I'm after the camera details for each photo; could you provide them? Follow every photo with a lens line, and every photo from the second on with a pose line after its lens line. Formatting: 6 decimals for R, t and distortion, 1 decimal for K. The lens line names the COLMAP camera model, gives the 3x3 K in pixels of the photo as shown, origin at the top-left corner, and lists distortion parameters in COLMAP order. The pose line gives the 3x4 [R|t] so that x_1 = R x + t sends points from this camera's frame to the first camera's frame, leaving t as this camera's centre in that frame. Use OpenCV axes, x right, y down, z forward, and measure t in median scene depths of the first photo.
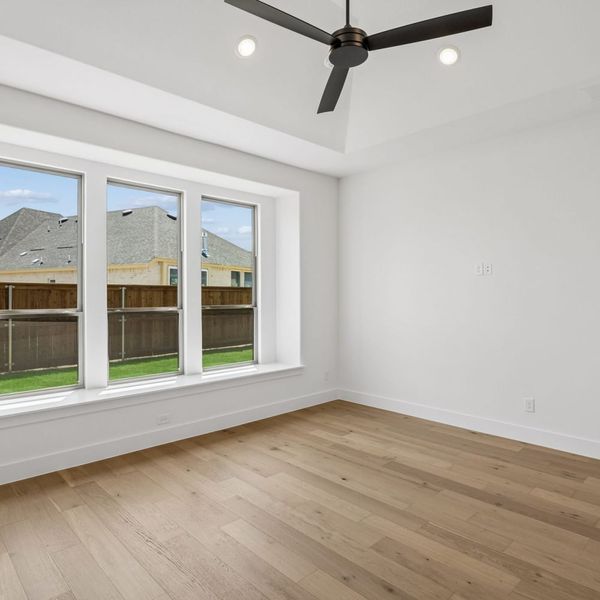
lens RADIAL K [[412.1, 0, 300.0], [0, 412.1, 300.0], [0, 0, 1]] dist [-0.003760, -0.000195]
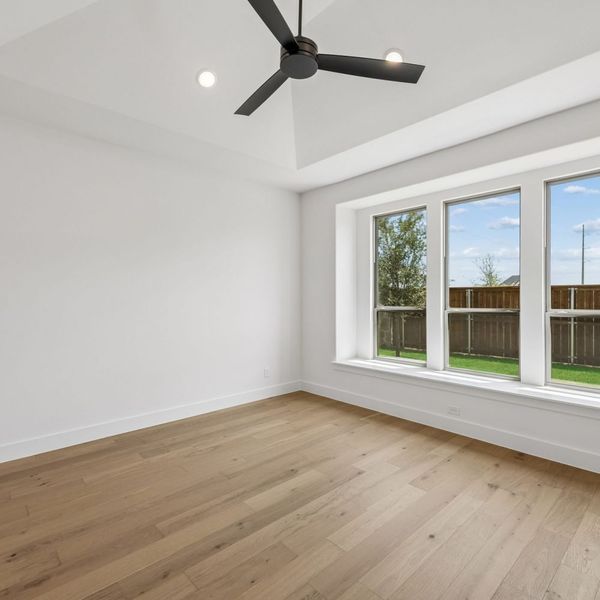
lens RADIAL K [[363.7, 0, 322.9], [0, 363.7, 301.2], [0, 0, 1]] dist [0.006492, 0.000283]
pose [[0.020969, 0.008747, -0.999742, 0.649029], [-0.006975, 0.999939, 0.008602, -0.005960], [0.999756, 0.006793, 0.021029, 0.652150]]
